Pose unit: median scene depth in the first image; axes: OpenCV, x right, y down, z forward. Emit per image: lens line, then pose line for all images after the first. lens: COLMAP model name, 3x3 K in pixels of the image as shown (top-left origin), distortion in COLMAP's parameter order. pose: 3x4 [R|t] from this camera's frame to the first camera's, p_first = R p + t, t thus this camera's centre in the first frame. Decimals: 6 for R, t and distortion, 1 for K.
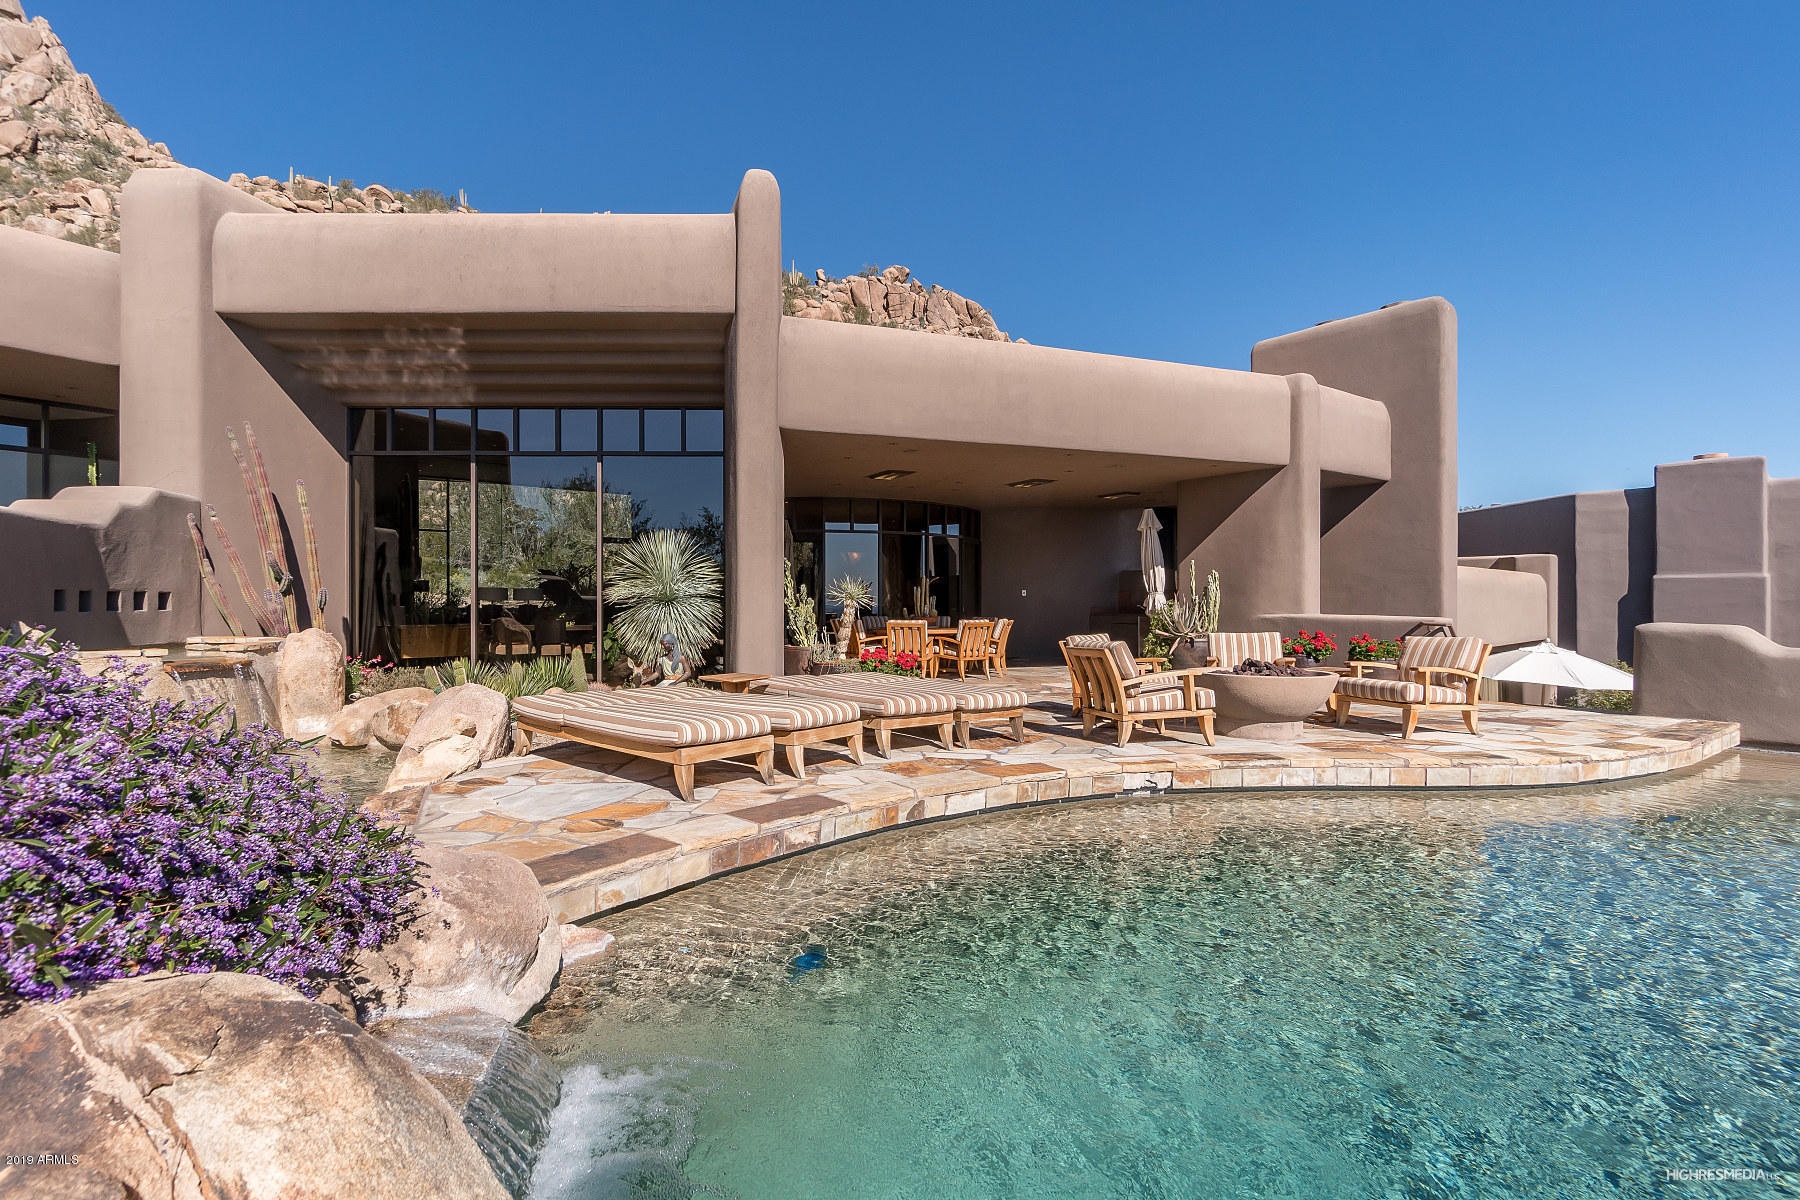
lens RADIAL K [[806.9, 0, 805.9], [0, 806.9, 605.8], [0, 0, 1]] dist [-0.007304, 0.000393]
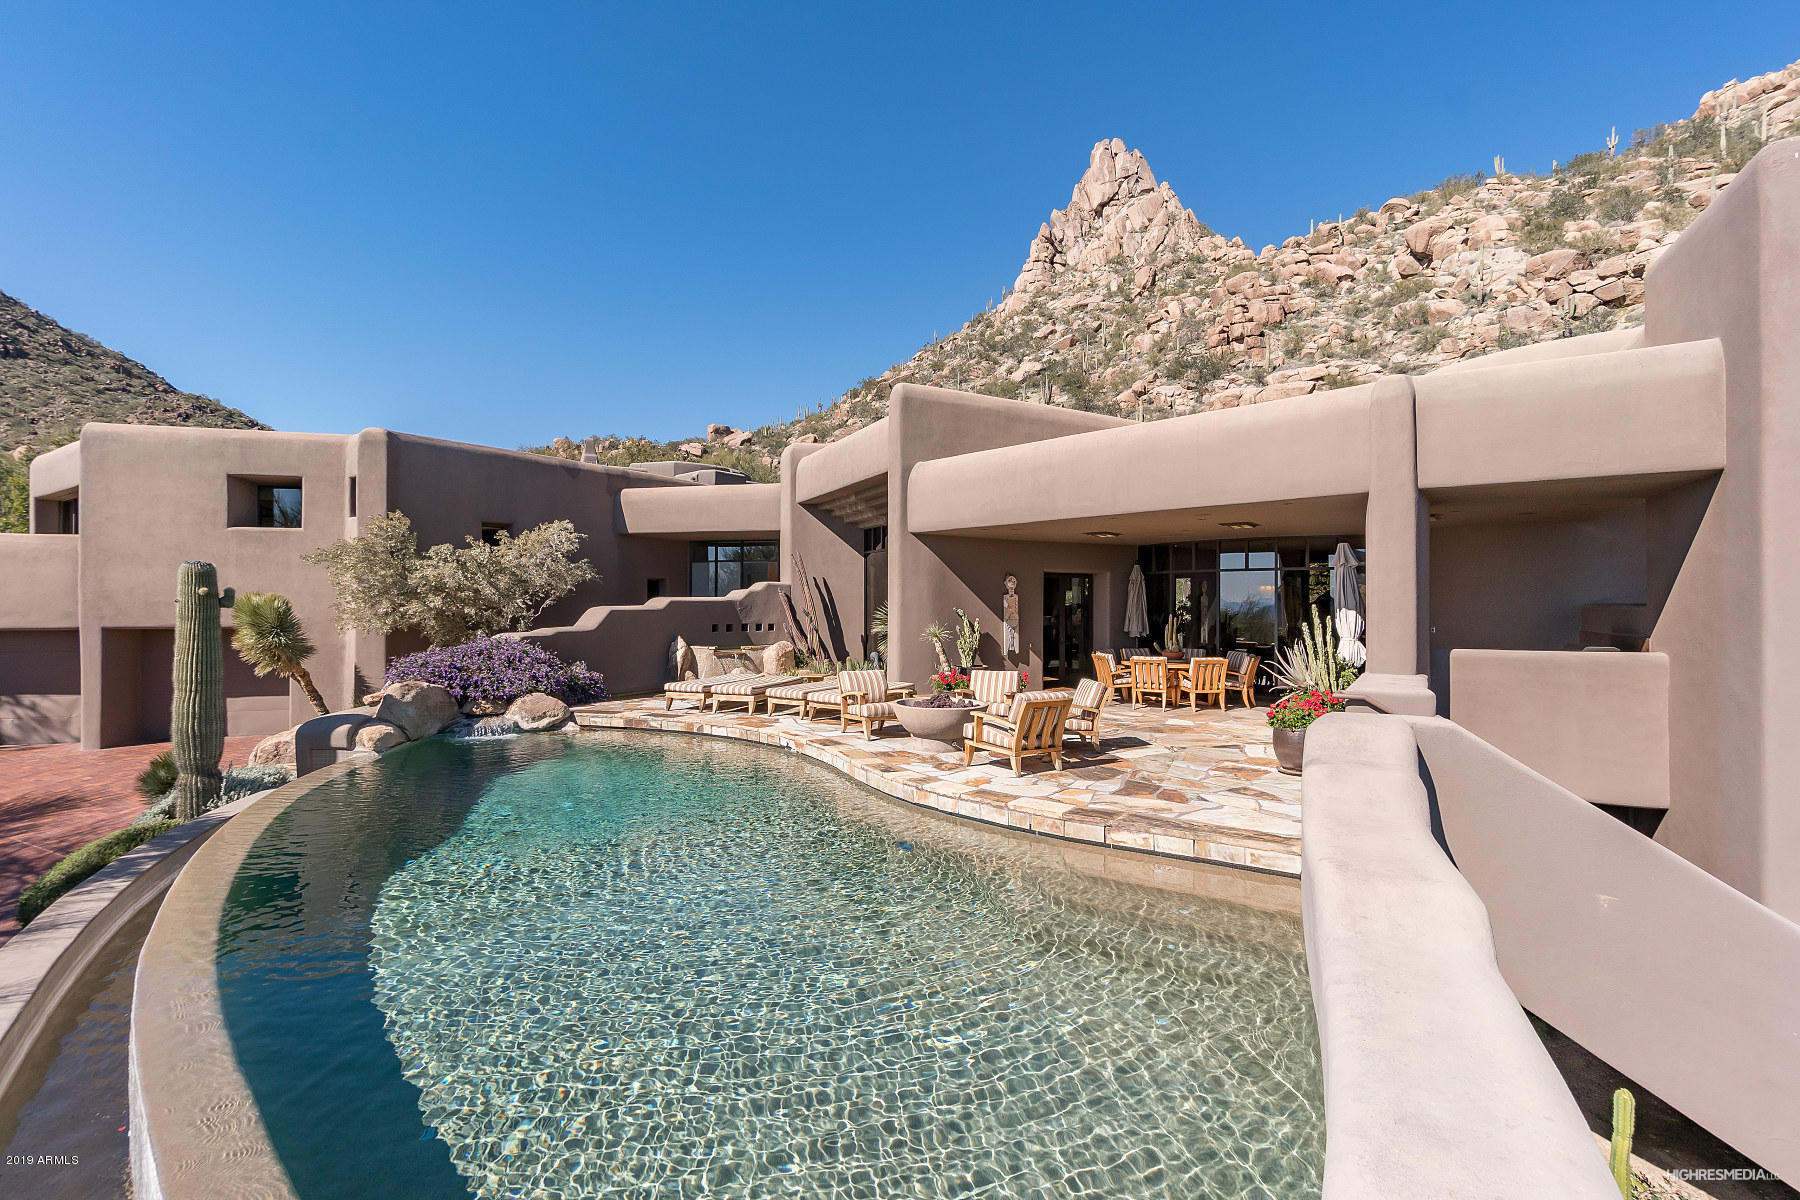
lens RADIAL K [[781.1, 0, 914.7], [0, 781.1, 608.9], [0, 0, 1]] dist [-0.002360, -0.000271]
pose [[0.450366, 0.007776, -0.892810, 1.162640], [-0.007411, 0.999960, 0.004971, -0.058476], [0.892813, 0.004377, 0.450405, 0.231255]]
